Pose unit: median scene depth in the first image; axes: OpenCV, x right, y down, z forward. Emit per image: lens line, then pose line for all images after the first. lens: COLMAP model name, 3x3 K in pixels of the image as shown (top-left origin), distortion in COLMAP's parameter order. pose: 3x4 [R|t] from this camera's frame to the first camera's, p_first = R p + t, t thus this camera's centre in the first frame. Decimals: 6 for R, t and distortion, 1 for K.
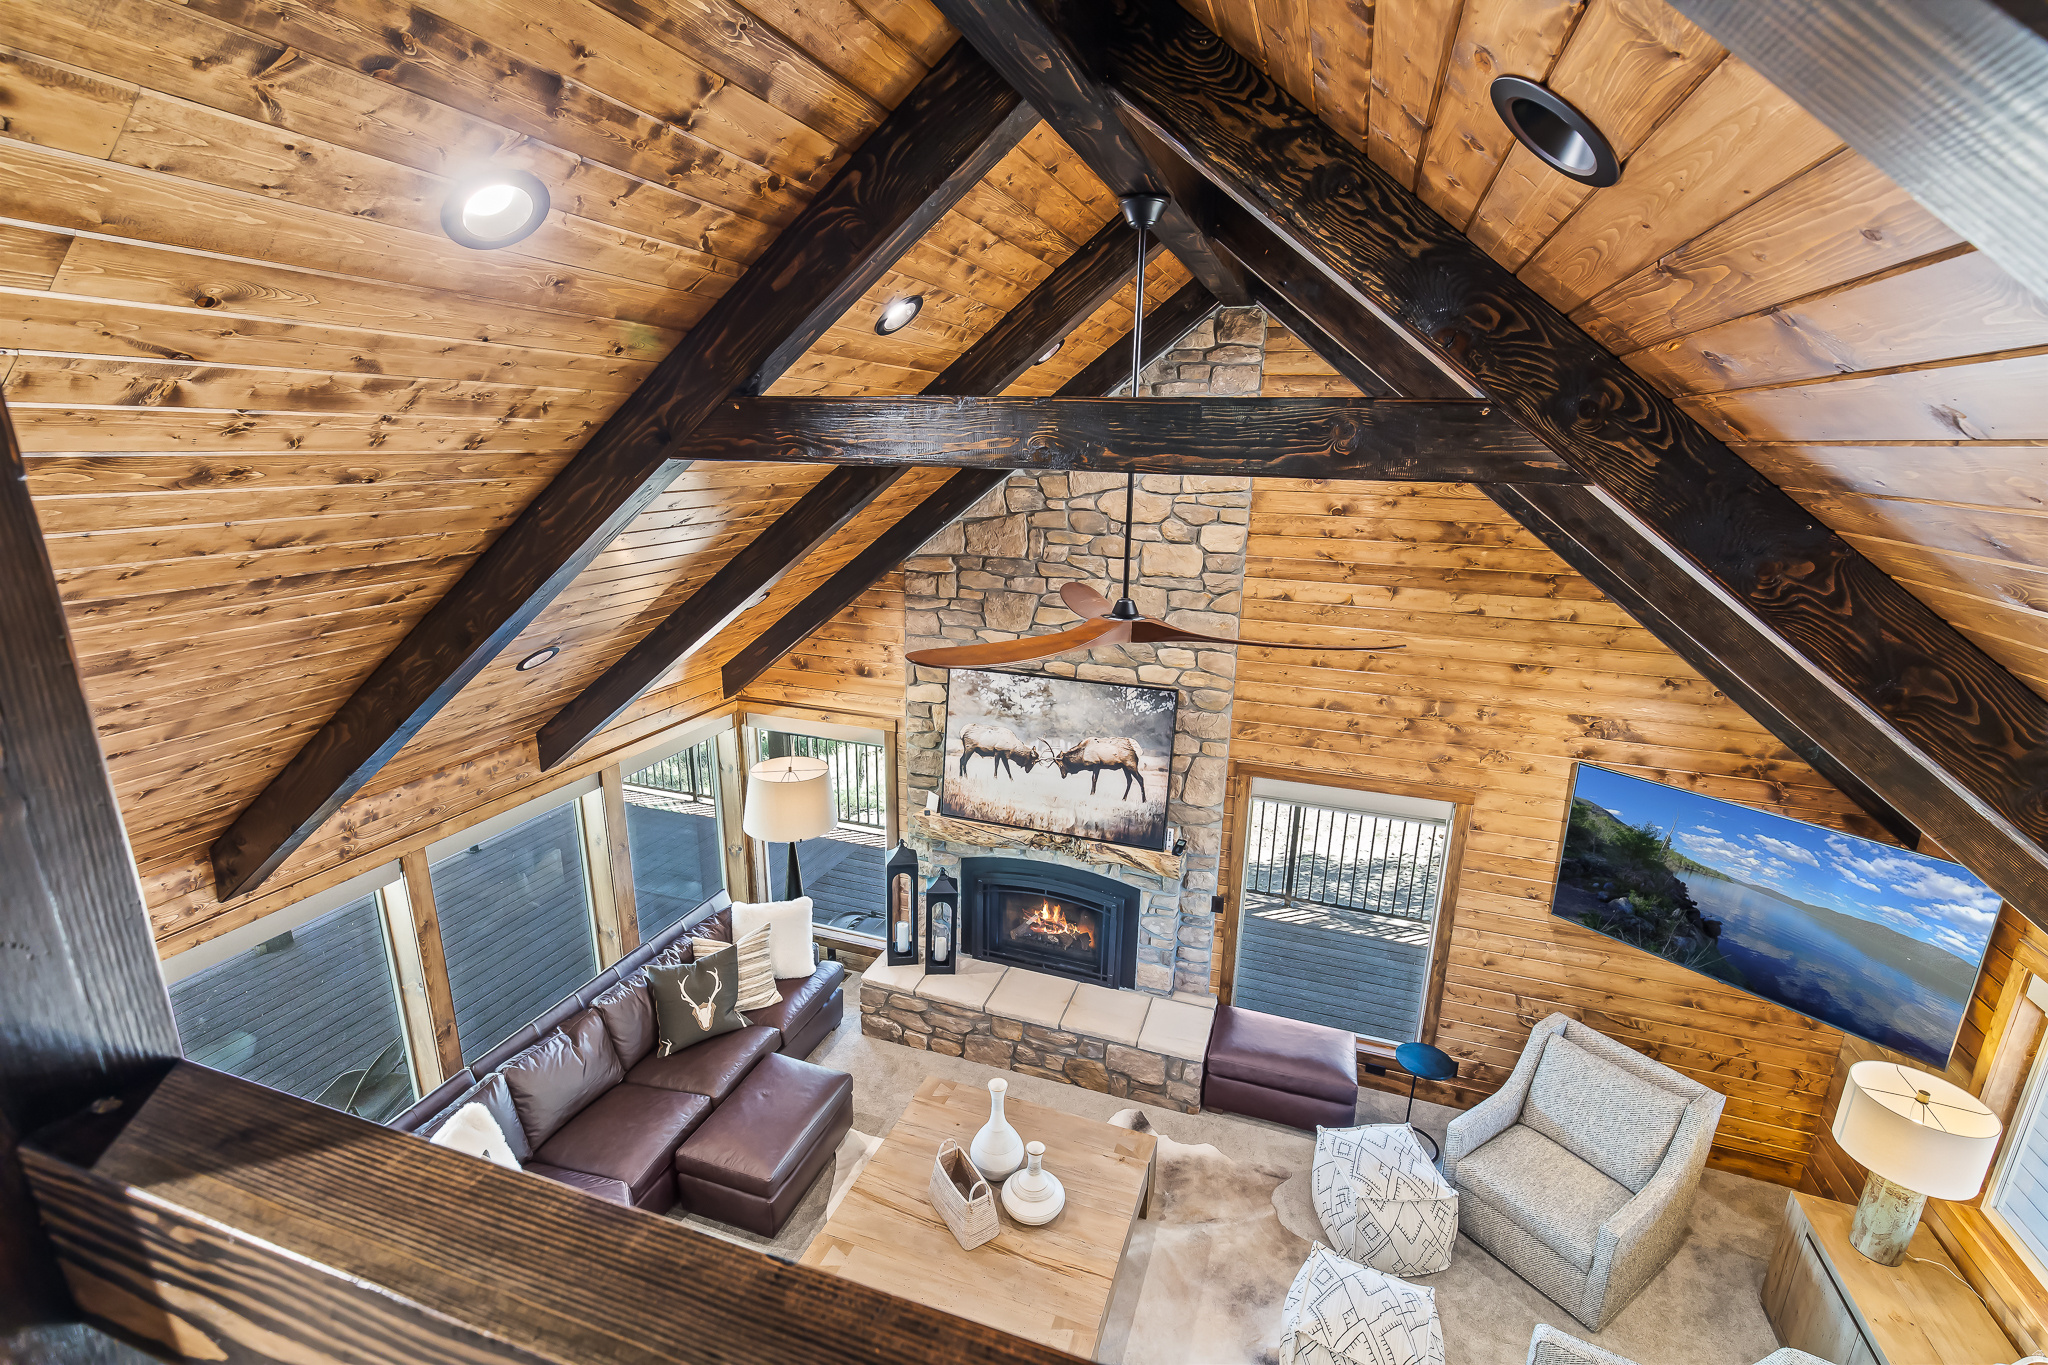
lens RADIAL K [[948.4, 0, 1014.6], [0, 948.4, 696.6], [0, 0, 1]] dist [0.009698, -0.002436]
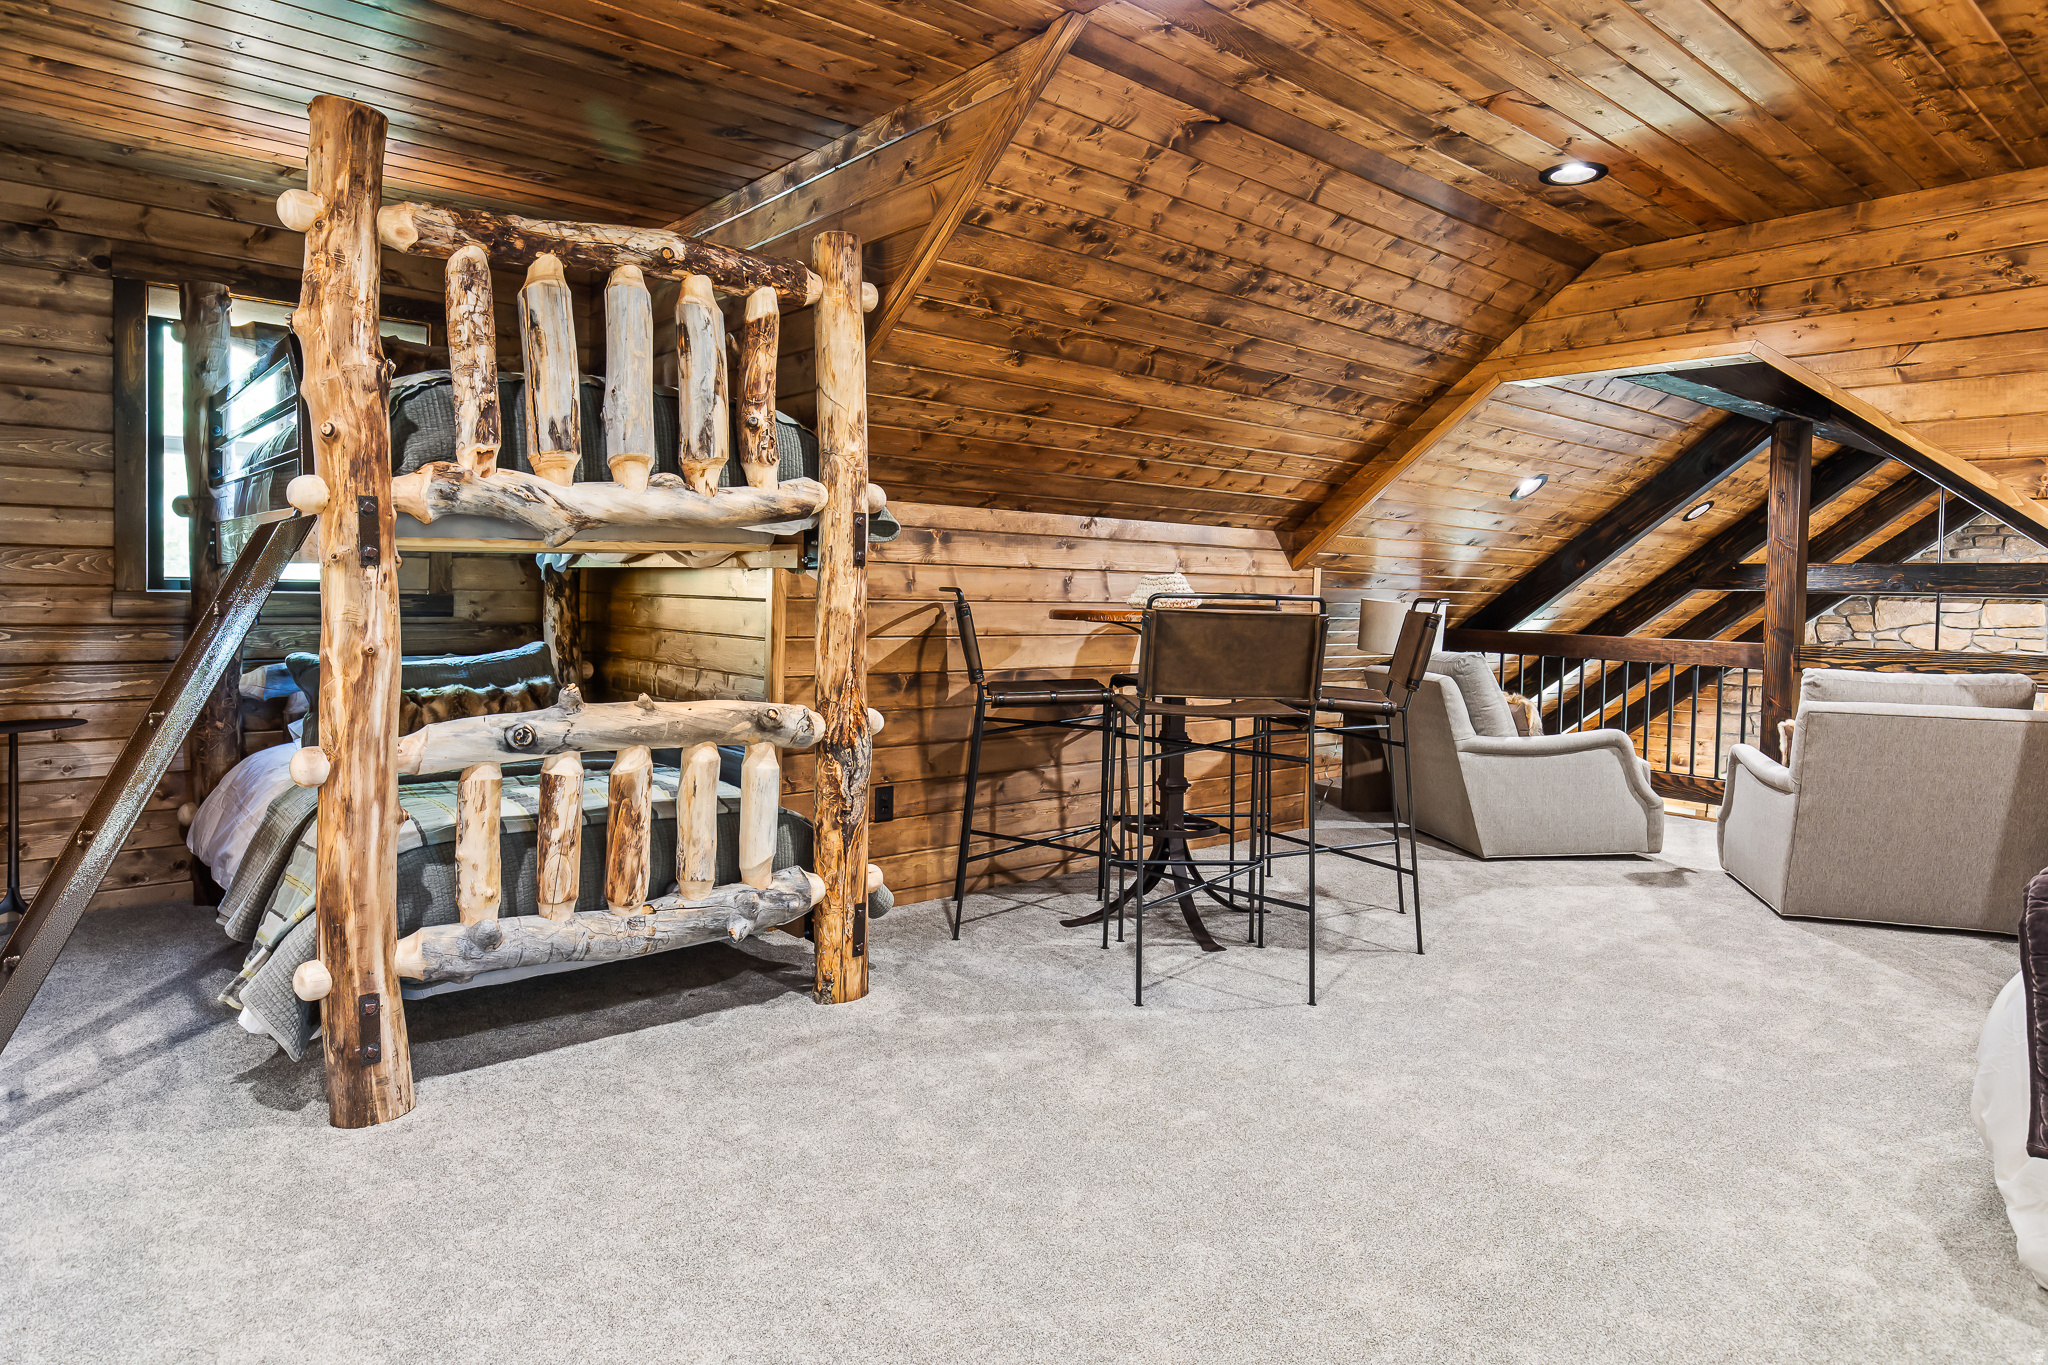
lens RADIAL K [[1230.7, 0, 1009.8], [0, 1230.7, 619.5], [0, 0, 1]] dist [0.004284, 0.002752]
pose [[0.872964, 0.012751, -0.487618, -0.173637], [-0.135018, 0.966916, -0.216434, 0.346020], [0.468726, 0.254777, 0.845804, -1.148974]]
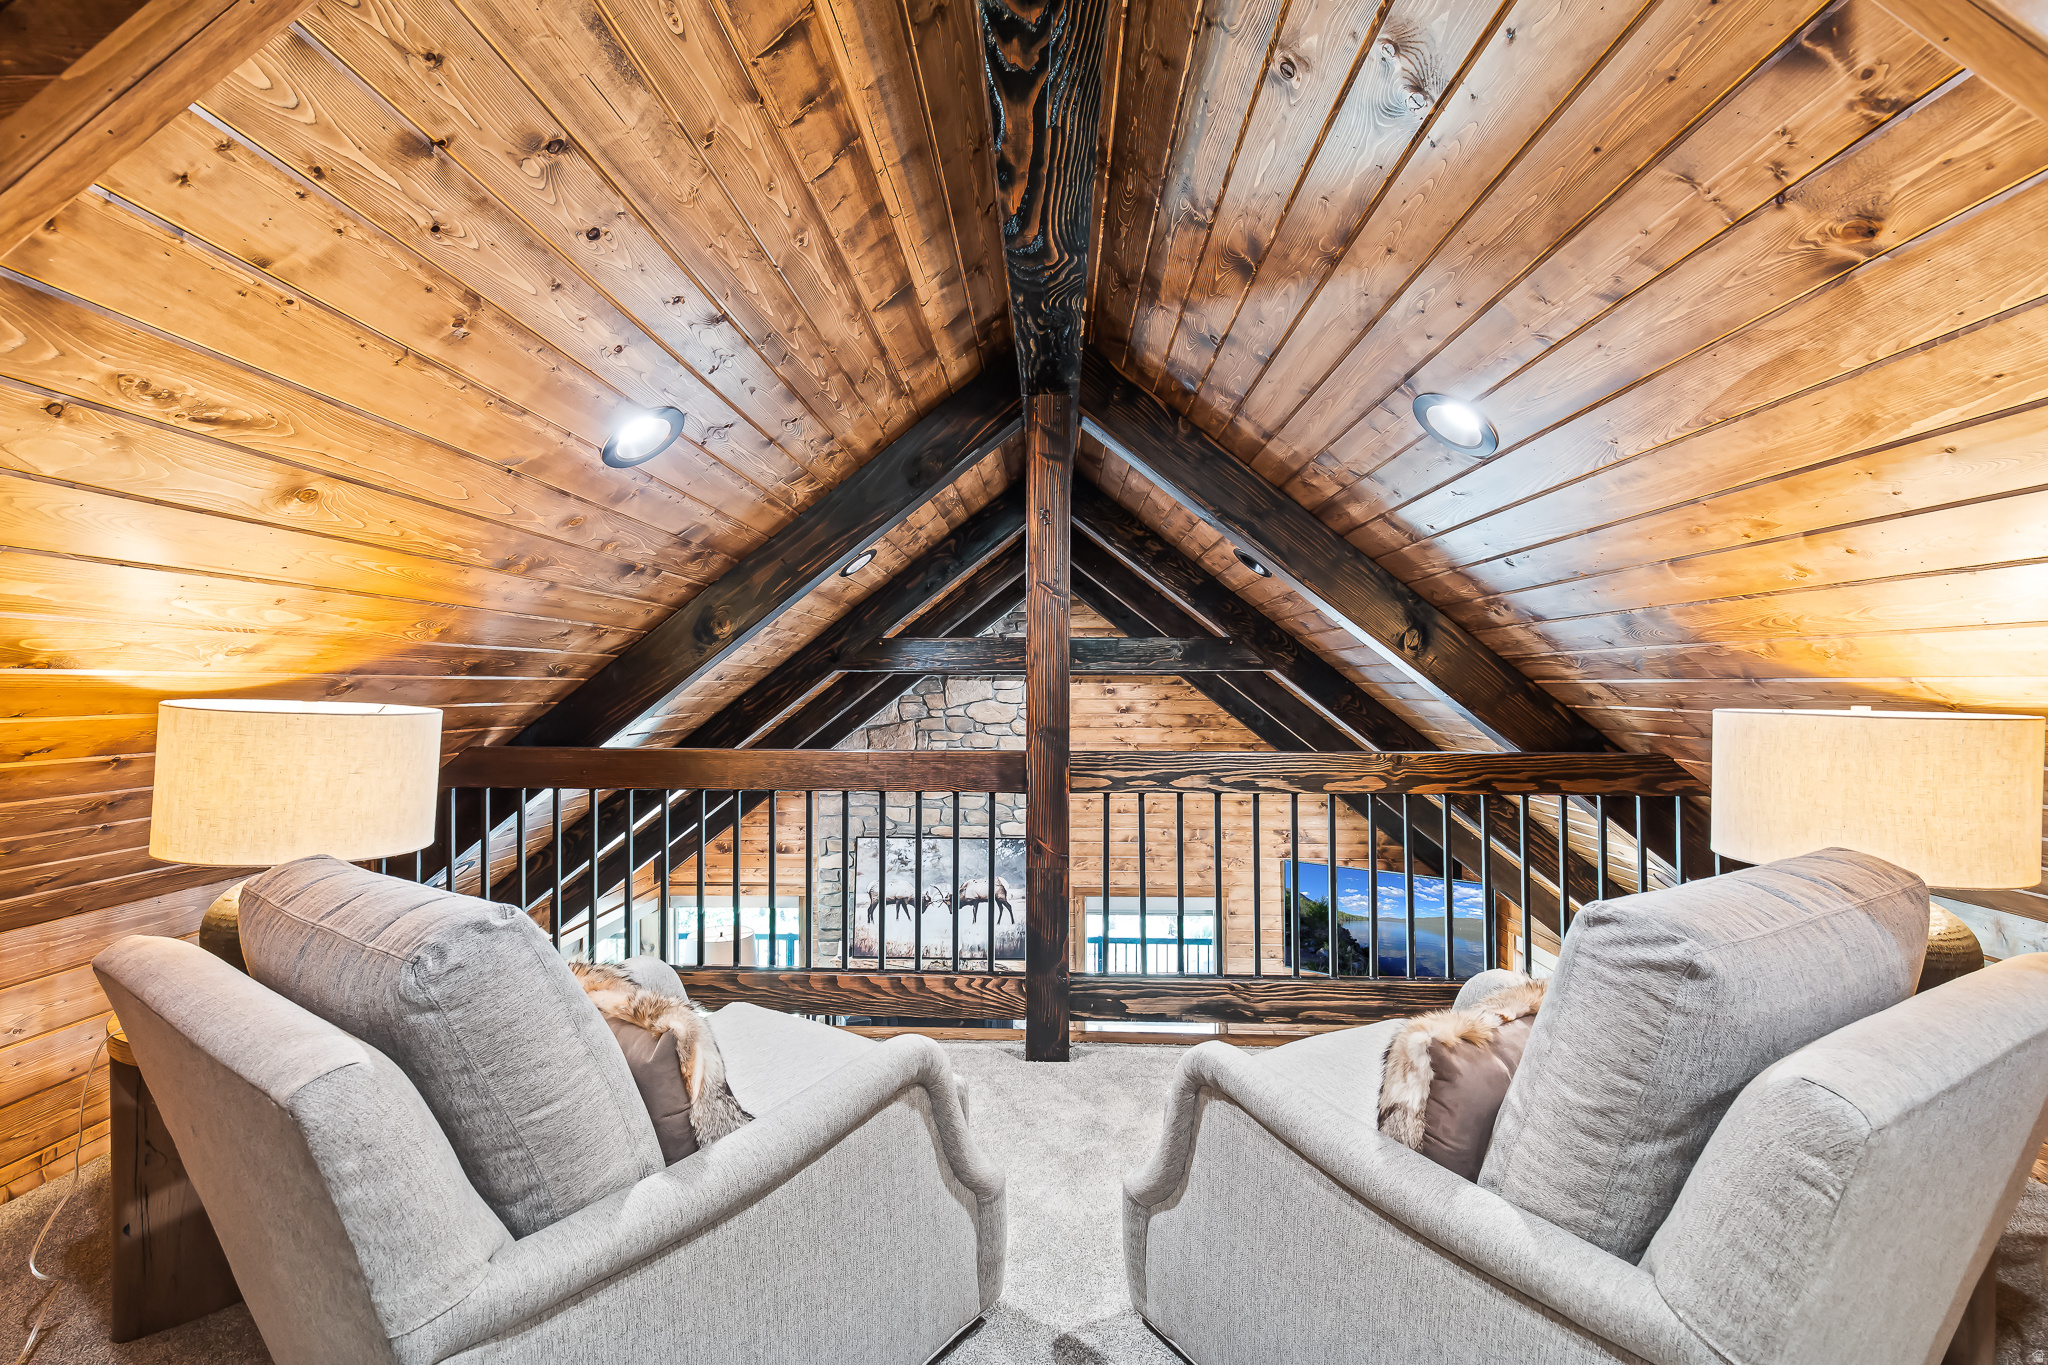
lens RADIAL K [[948.4, 0, 1043.0], [0, 948.4, 676.3], [0, 0, 1]] dist [0.009698, -0.002436]
pose [[0.948963, -0.015892, 0.314985, -0.276166], [0.100654, 0.961762, -0.254720, 0.134865], [-0.298893, 0.273425, 0.914277, -0.402153]]
